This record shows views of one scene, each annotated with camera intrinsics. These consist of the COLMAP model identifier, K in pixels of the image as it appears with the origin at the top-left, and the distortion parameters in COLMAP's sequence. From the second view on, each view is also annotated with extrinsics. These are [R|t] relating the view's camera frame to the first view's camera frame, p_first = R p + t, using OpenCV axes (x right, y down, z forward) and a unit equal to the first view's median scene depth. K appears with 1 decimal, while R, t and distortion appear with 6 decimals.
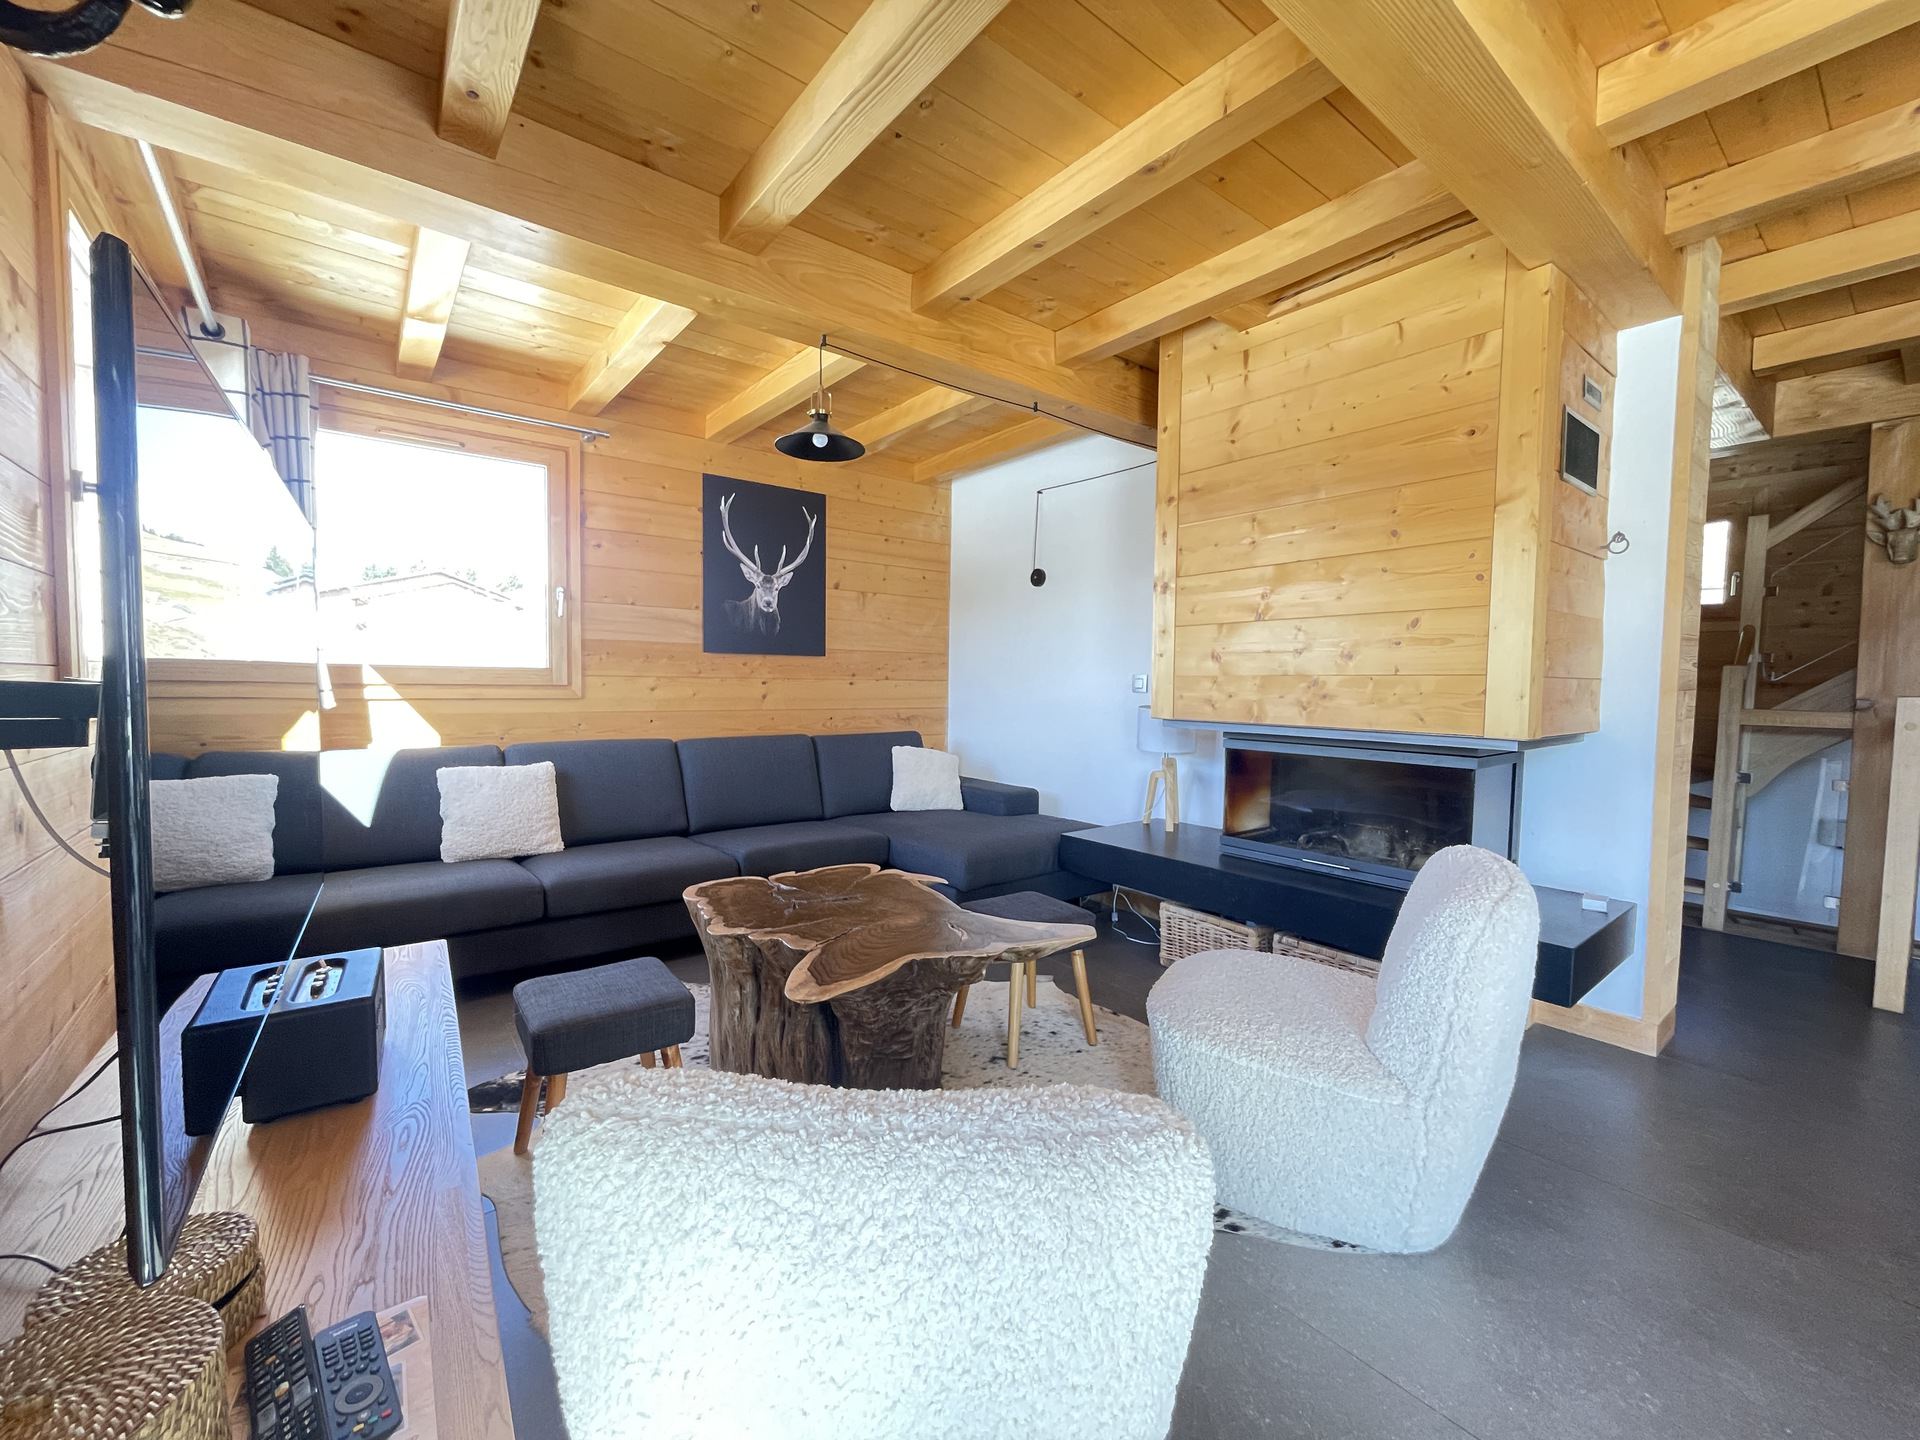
lens RADIAL K [[772.9, 0, 959.2], [0, 772.9, 722.2], [0, 0, 1]] dist [0.001671, -0.000126]
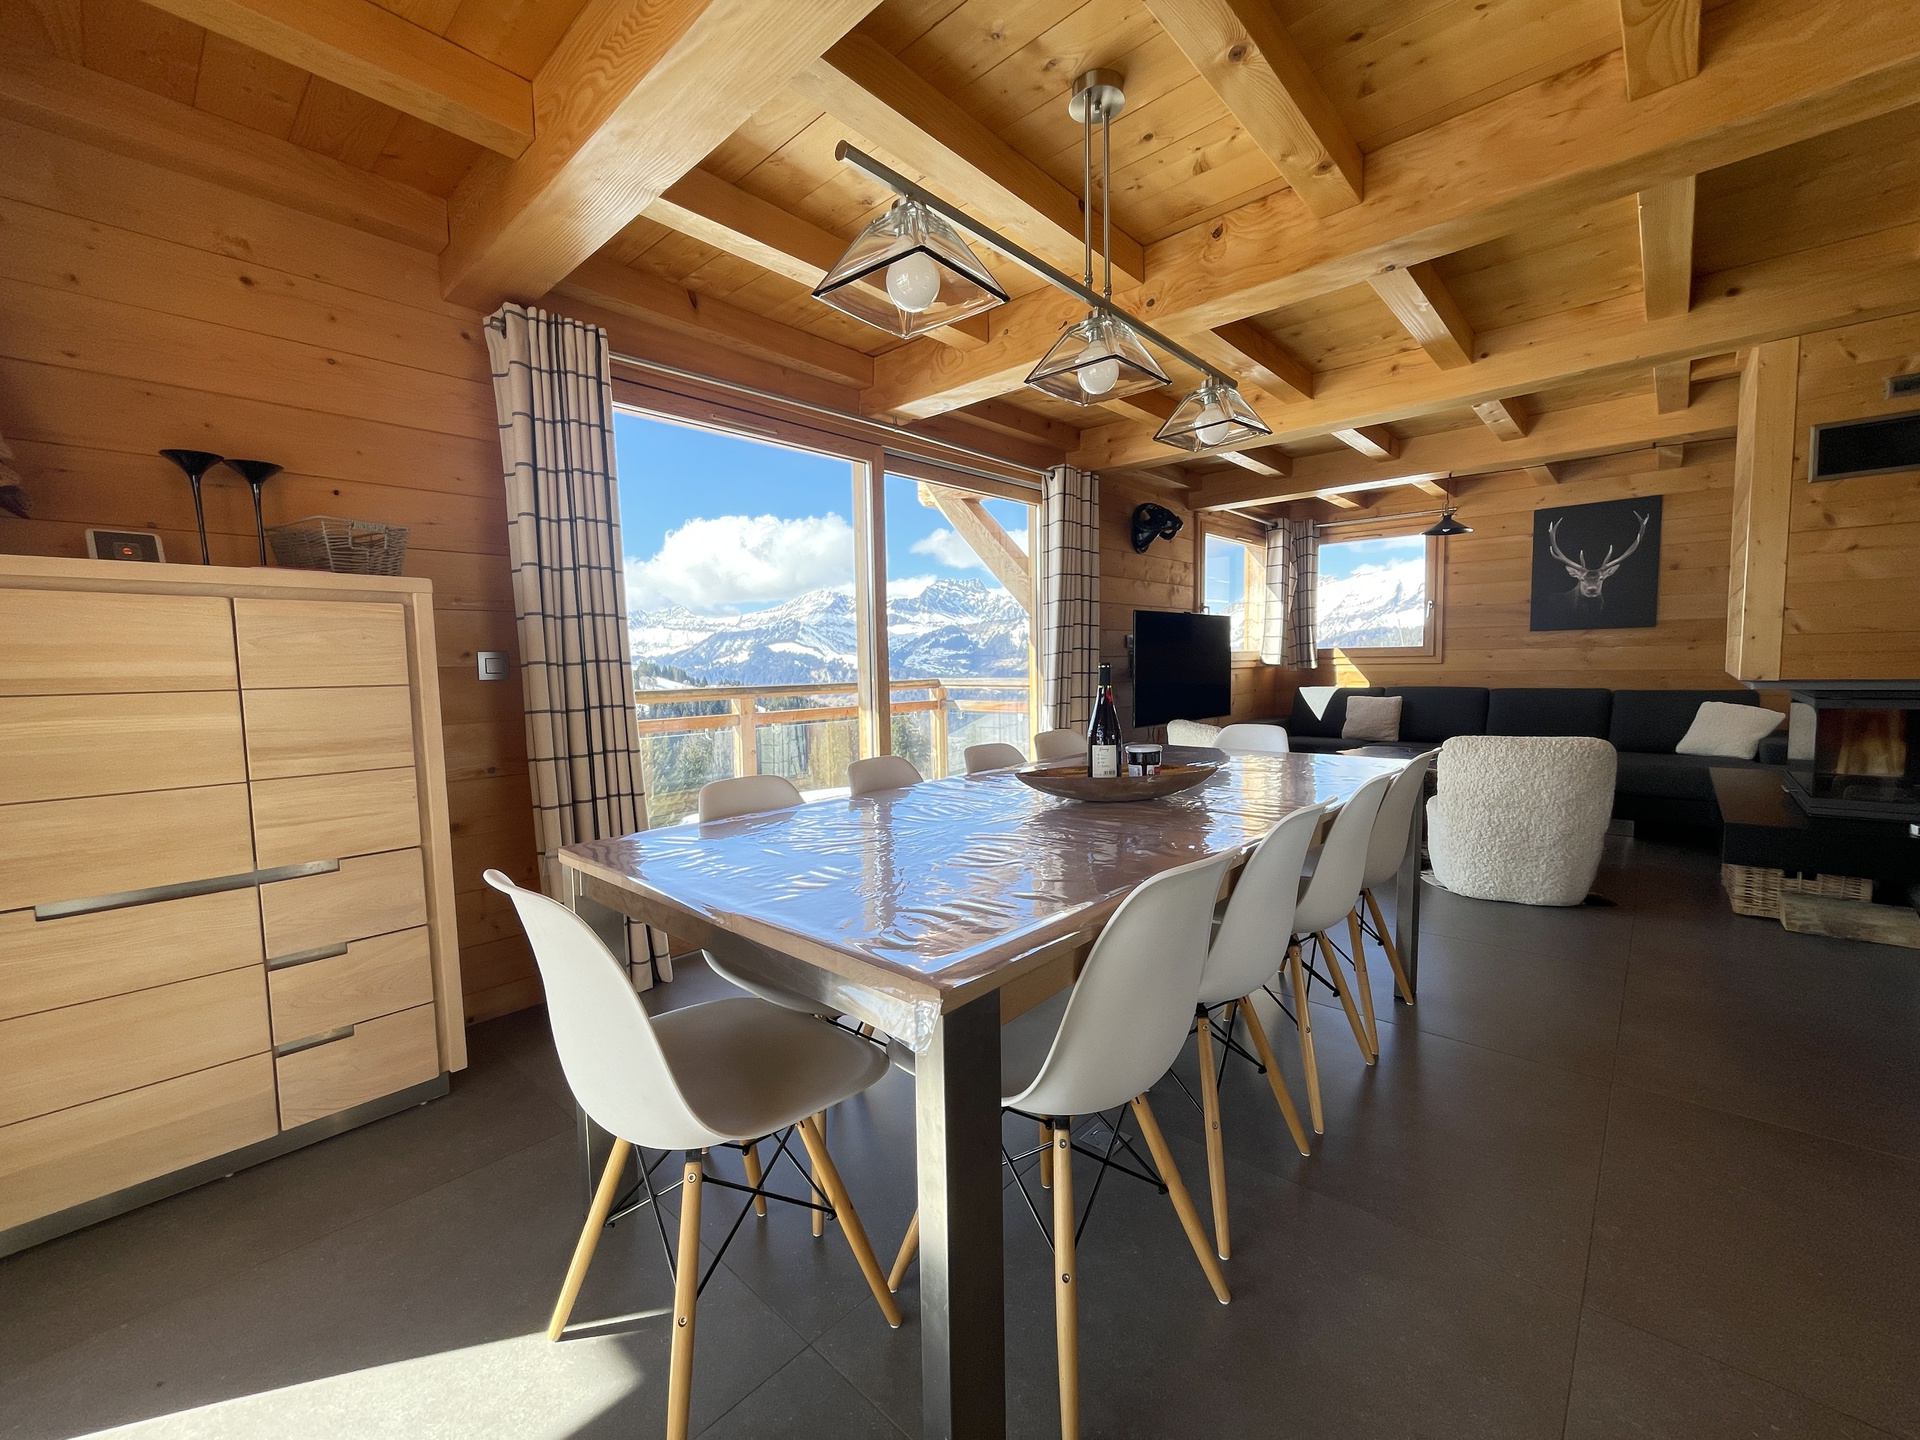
lens RADIAL K [[772.9, 0, 961.5], [0, 772.9, 718.0], [0, 0, 1]] dist [0.001671, -0.000126]
pose [[0.181117, 0.053812, -0.981988, 0.922995], [-0.032308, 0.998289, 0.048747, 0.038504], [0.982931, 0.022897, 0.182545, -0.335855]]
